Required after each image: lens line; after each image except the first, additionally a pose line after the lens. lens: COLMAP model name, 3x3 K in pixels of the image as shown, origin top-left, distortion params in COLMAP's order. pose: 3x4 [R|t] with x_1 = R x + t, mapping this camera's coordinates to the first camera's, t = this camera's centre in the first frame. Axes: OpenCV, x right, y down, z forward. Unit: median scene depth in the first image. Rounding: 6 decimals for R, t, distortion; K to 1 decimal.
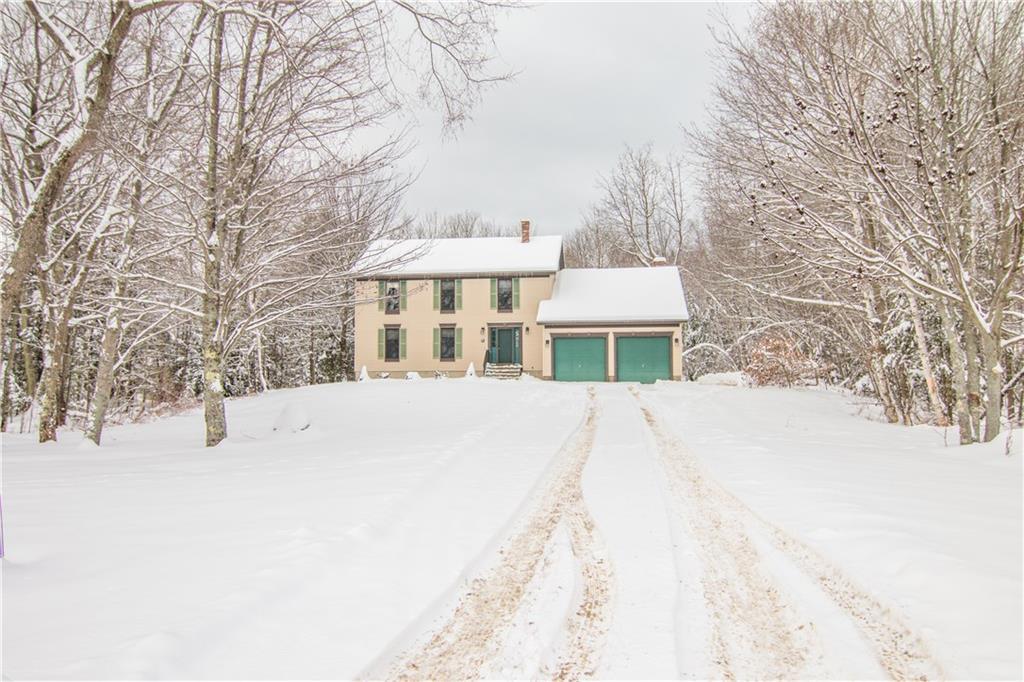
lens RADIAL K [[735.0, 0, 512.0], [0, 735.0, 341.0], [0, 0, 1]] dist [-0.003419, -0.001920]
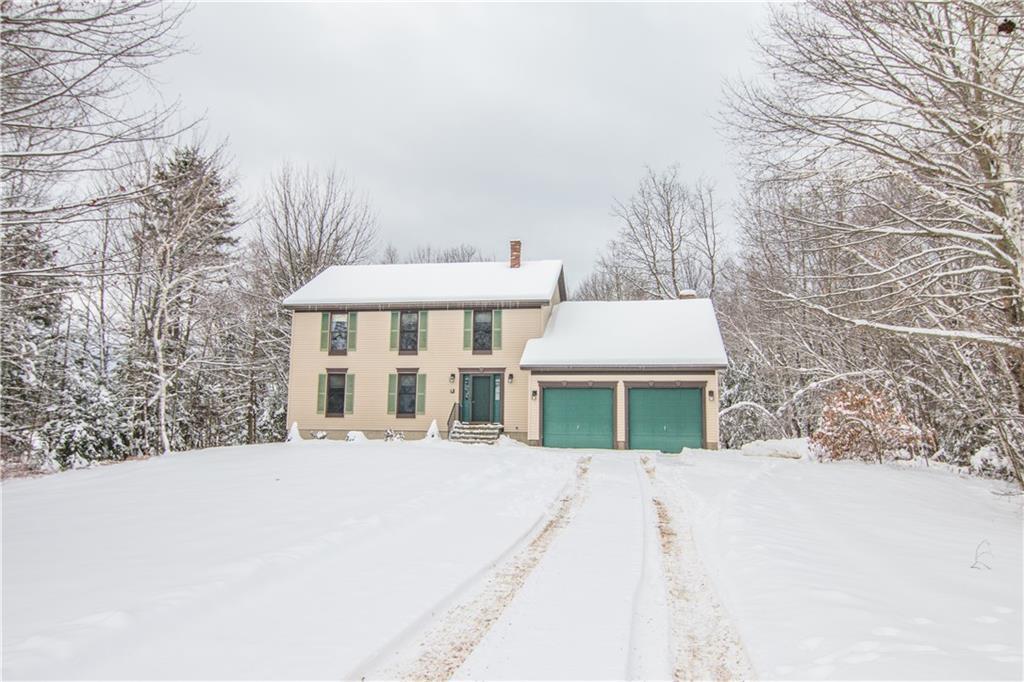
lens RADIAL K [[735.0, 0, 512.0], [0, 735.0, 341.0], [0, 0, 1]] dist [-0.003419, -0.001920]
pose [[0.999155, 0.011915, -0.039348, 0.050820], [-0.015156, 0.996422, -0.083144, 0.010049], [0.038216, 0.083670, 0.995760, 0.243926]]
